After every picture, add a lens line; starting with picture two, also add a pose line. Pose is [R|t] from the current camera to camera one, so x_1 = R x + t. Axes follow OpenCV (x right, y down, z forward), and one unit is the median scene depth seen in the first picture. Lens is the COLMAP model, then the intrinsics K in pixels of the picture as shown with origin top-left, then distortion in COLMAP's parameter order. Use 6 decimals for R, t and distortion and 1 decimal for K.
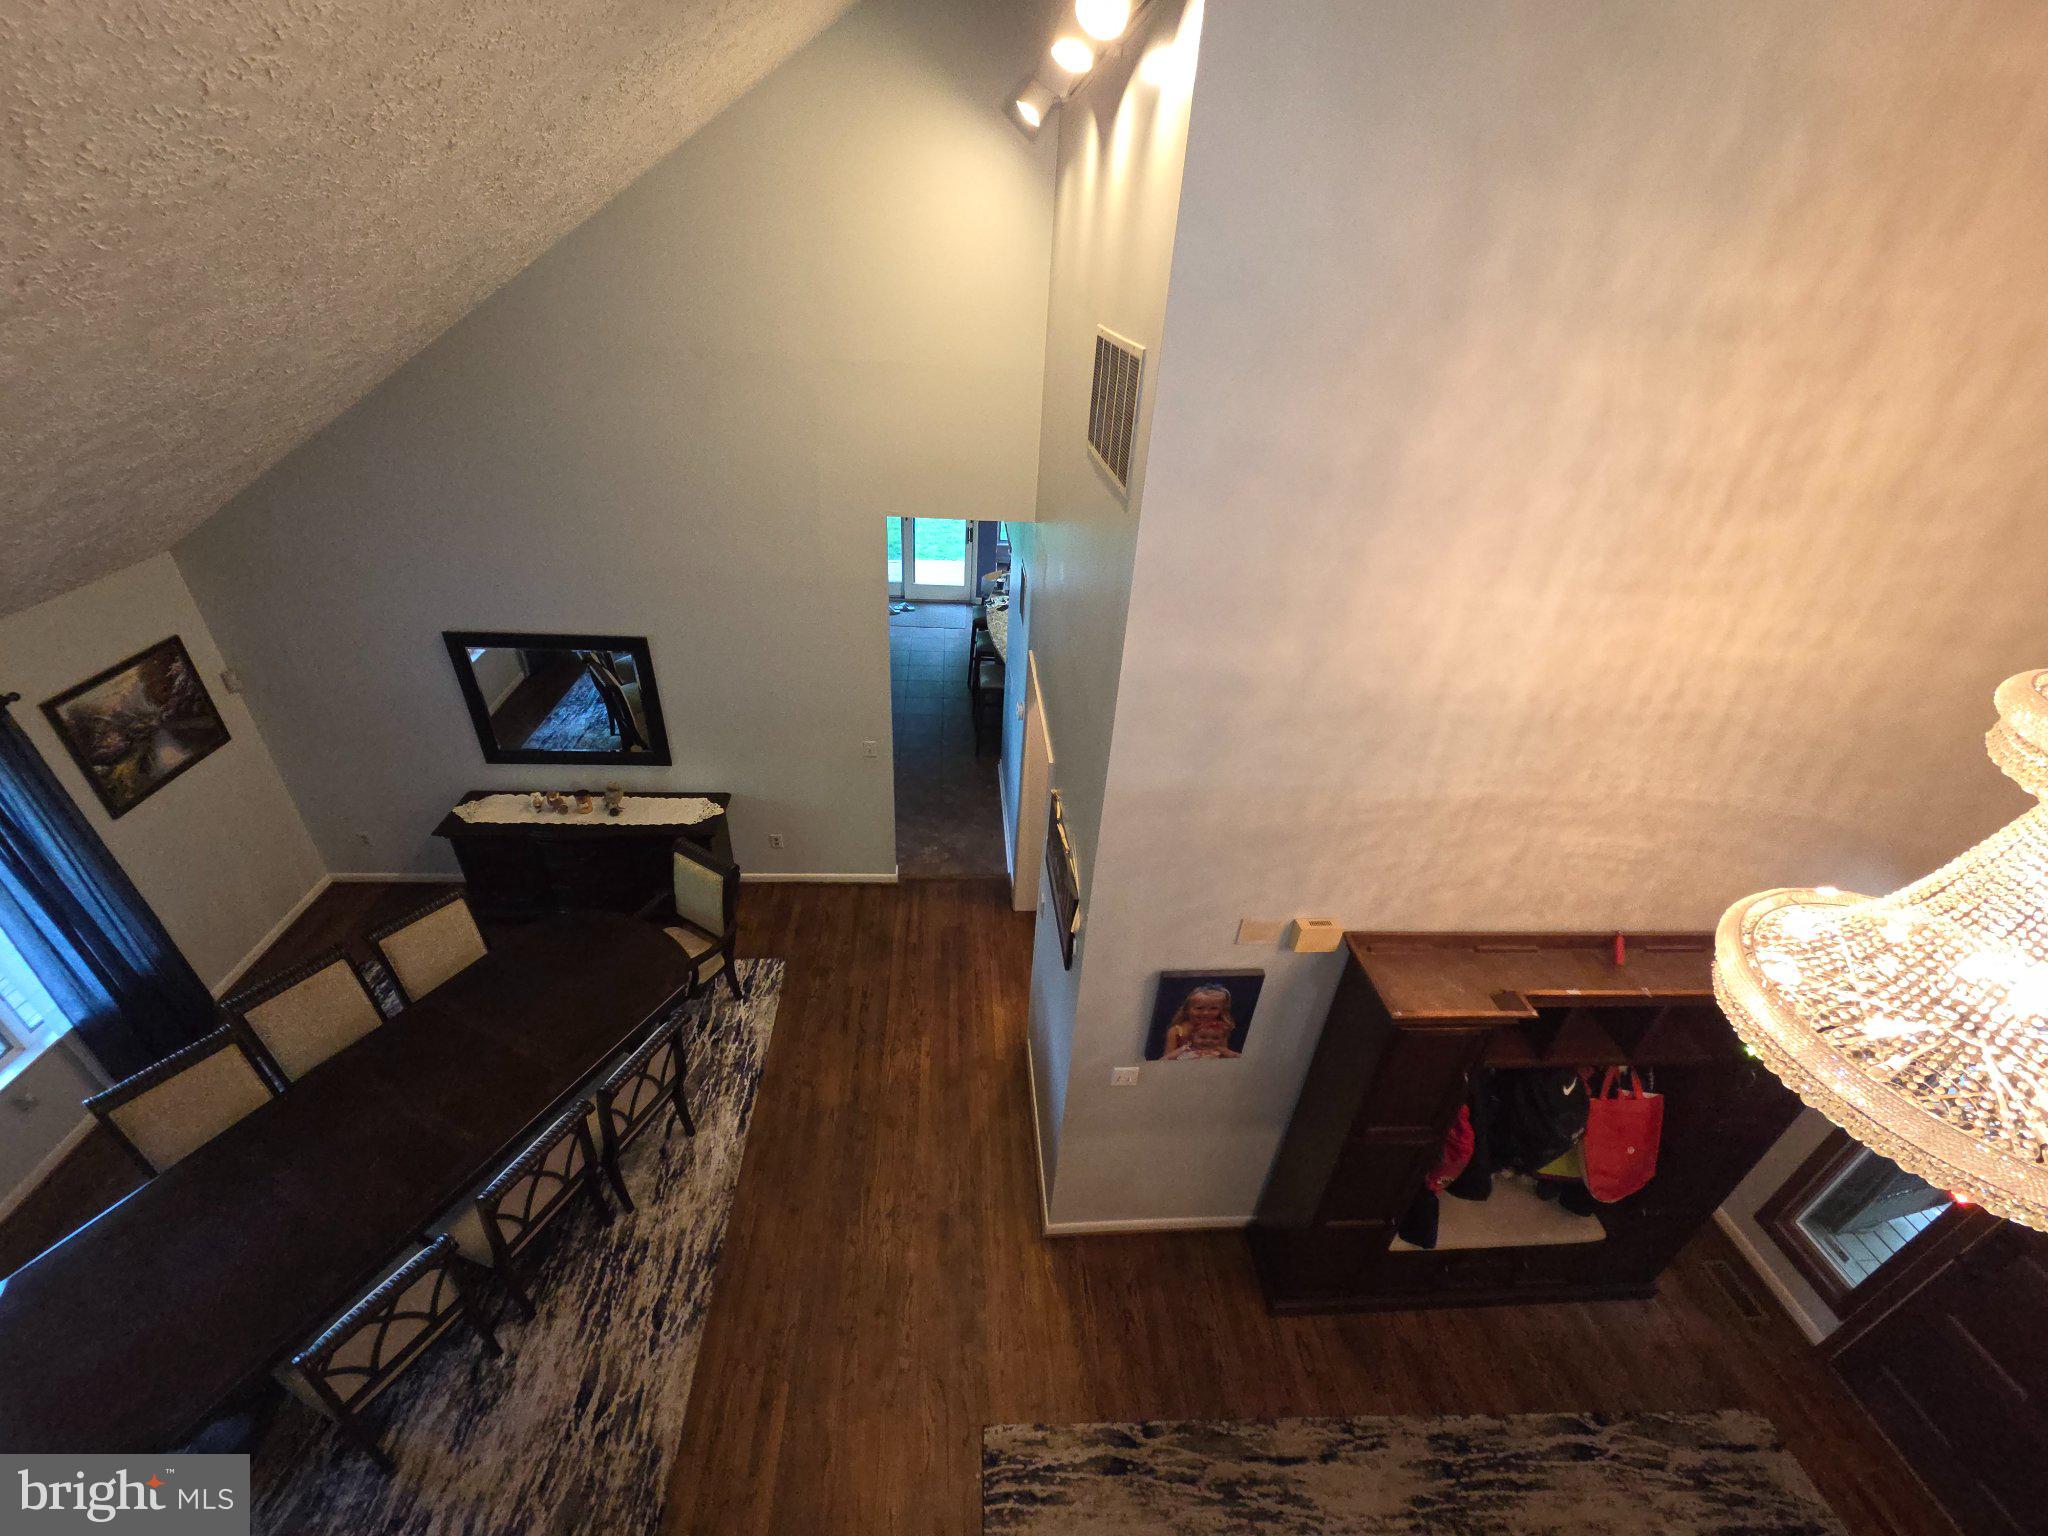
lens RADIAL K [[828.5, 0, 1019.4], [0, 828.5, 777.9], [0, 0, 1]] dist [0.006027, -0.002373]
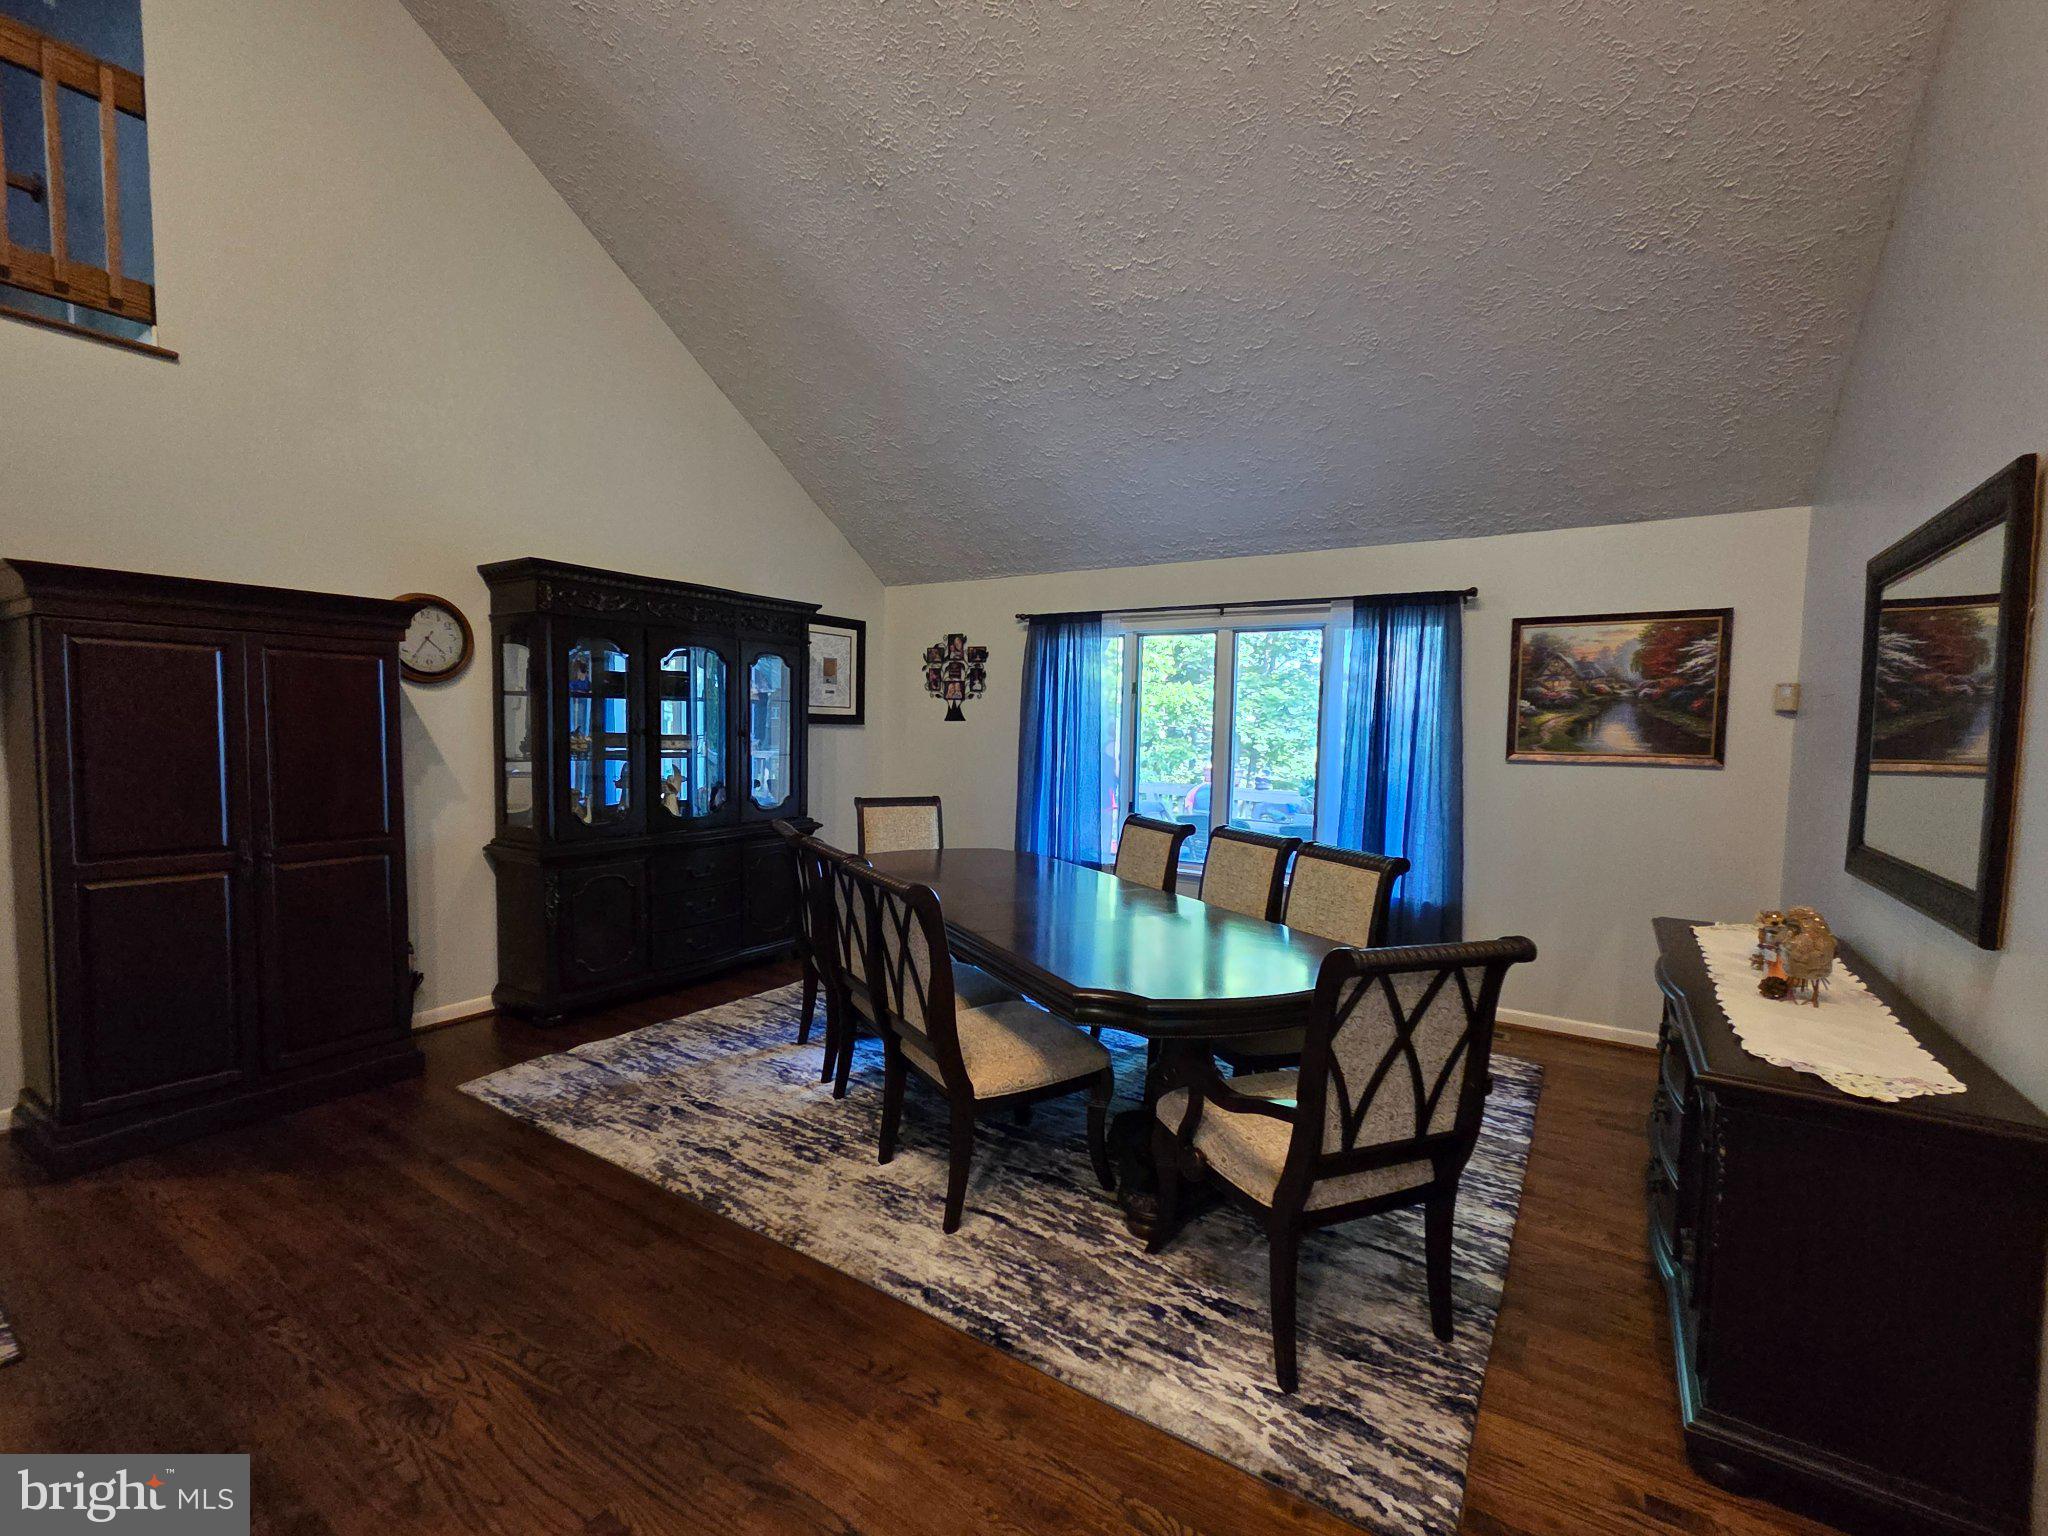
lens RADIAL K [[894.1, 0, 1019.3], [0, 894.1, 781.7], [0, 0, 1]] dist [0.001464, 0.001862]
pose [[-0.600184, -0.018013, -0.799659, 0.034050], [-0.474396, 0.812944, 0.337745, -0.010667], [0.643994, 0.582064, -0.496461, 1.204041]]
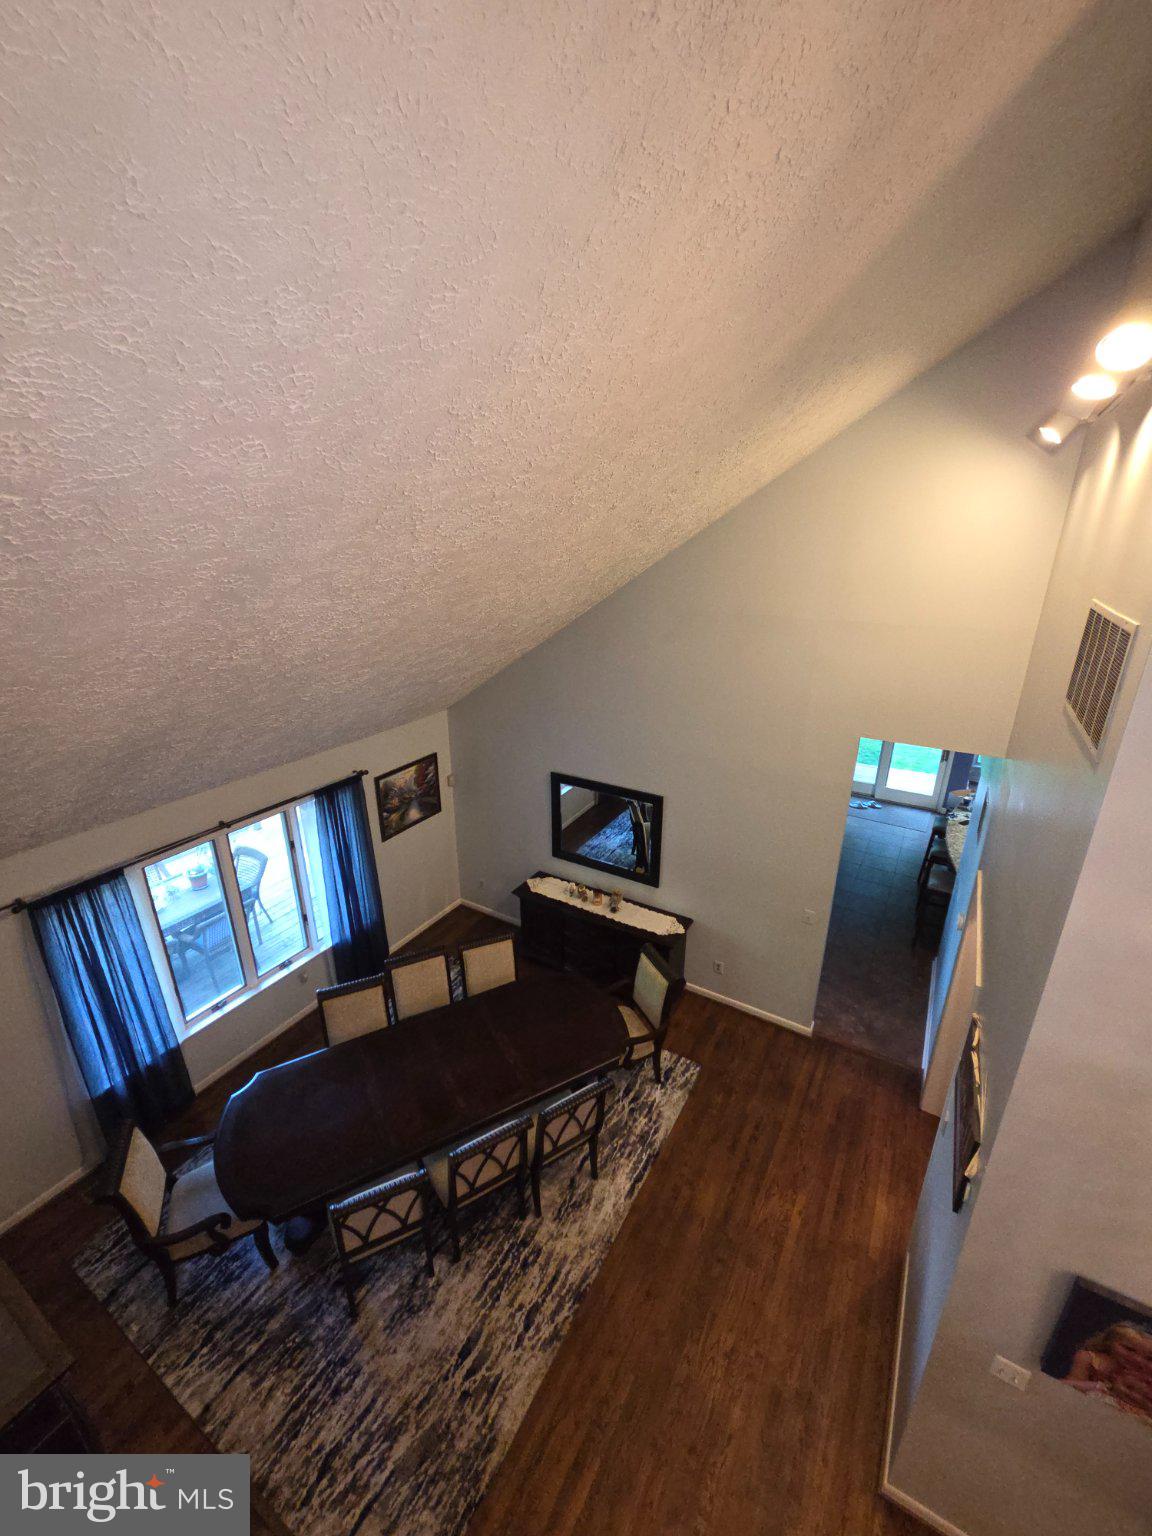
lens RADIAL K [[621.4, 0, 569.9], [0, 621.4, 767.1], [0, 0, 1]] dist [0.006027, -0.002373]
pose [[0.811631, 0.147107, -0.565344, 0.023183], [-0.269407, 0.952971, -0.138801, -0.031396], [0.518338, 0.264963, 0.813093, 0.036188]]
